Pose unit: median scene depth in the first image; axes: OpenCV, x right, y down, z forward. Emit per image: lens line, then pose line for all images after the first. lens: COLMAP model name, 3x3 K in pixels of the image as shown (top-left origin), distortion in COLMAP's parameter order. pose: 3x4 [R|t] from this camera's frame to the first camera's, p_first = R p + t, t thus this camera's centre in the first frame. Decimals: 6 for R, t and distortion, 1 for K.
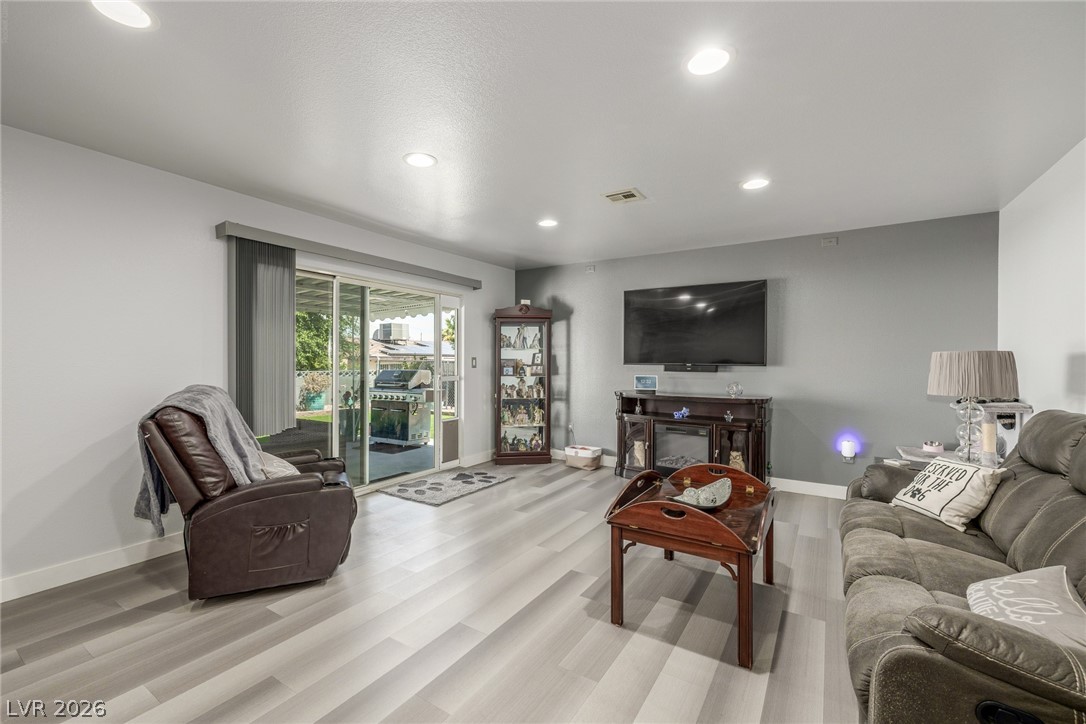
lens RADIAL K [[456.2, 0, 534.3], [0, 456.2, 363.5], [0, 0, 1]] dist [0.001446, -0.000840]
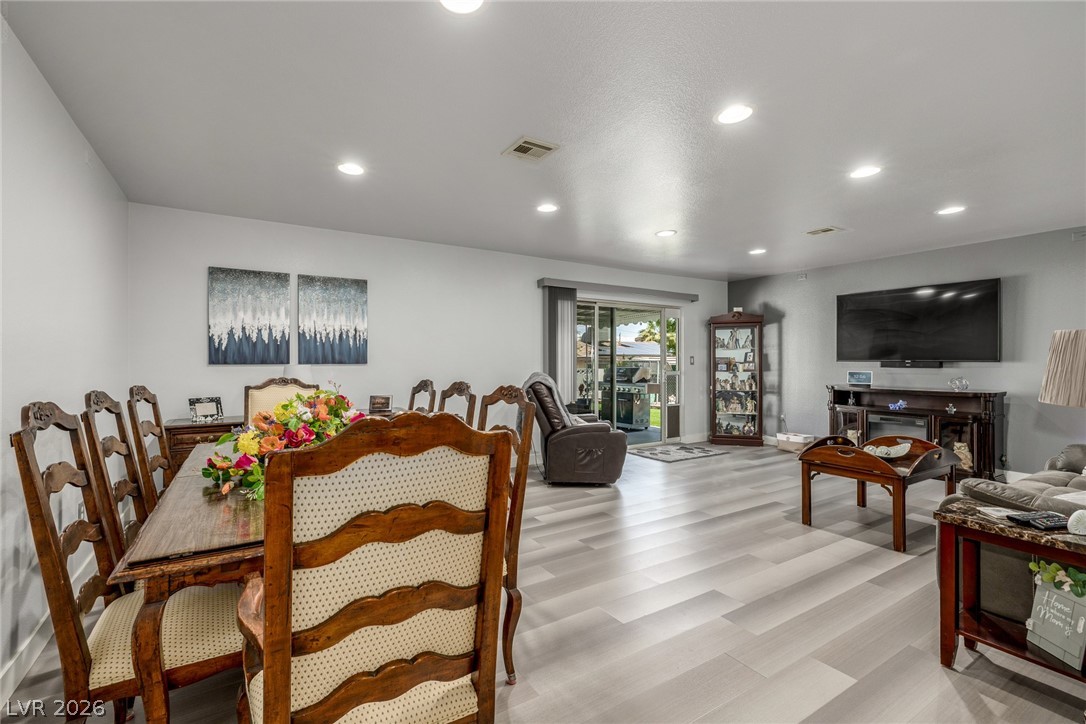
lens RADIAL K [[456.2, 0, 513.0], [0, 456.2, 362.0], [0, 0, 1]] dist [0.001446, -0.000840]
pose [[0.890012, -0.003525, -0.455923, 0.000600], [0.001368, 0.999986, -0.005062, 0.009049], [0.455935, 0.003882, 0.890005, -0.380293]]
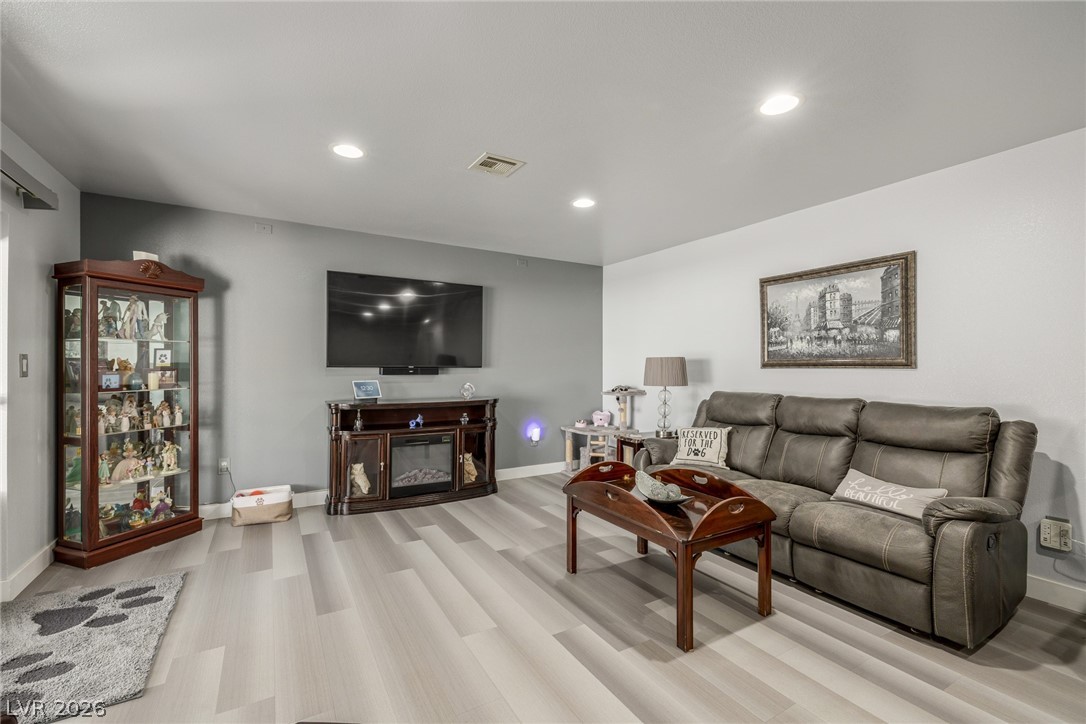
lens RADIAL K [[456.2, 0, 524.8], [0, 456.2, 362.8], [0, 0, 1]] dist [0.001446, -0.000840]
pose [[0.461098, 0.000890, 0.887349, -0.352196], [0.002473, 0.999994, -0.002288, -0.002521], [-0.887346, 0.003250, 0.461093, 0.387411]]
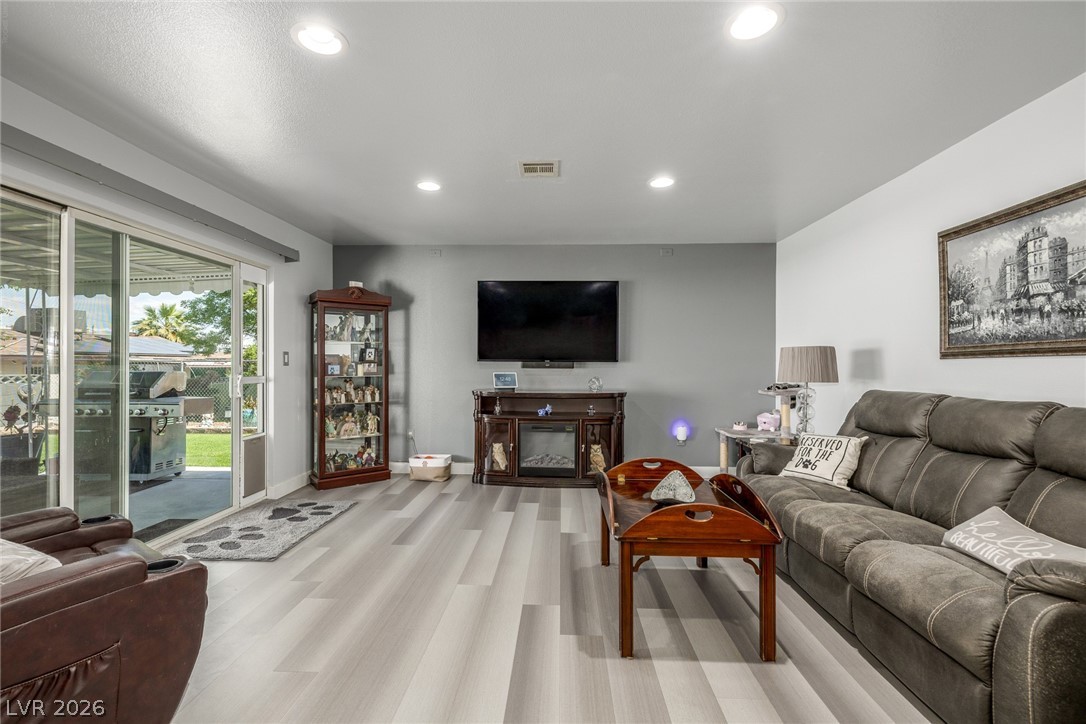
lens RADIAL K [[456.2, 0, 538.9], [0, 456.2, 367.6], [0, 0, 1]] dist [0.001446, -0.000840]
pose [[0.863385, -0.004701, 0.504523, -0.173731], [0.003175, 0.999987, 0.003885, 0.012718], [-0.504535, -0.001753, 0.863389, 0.156547]]
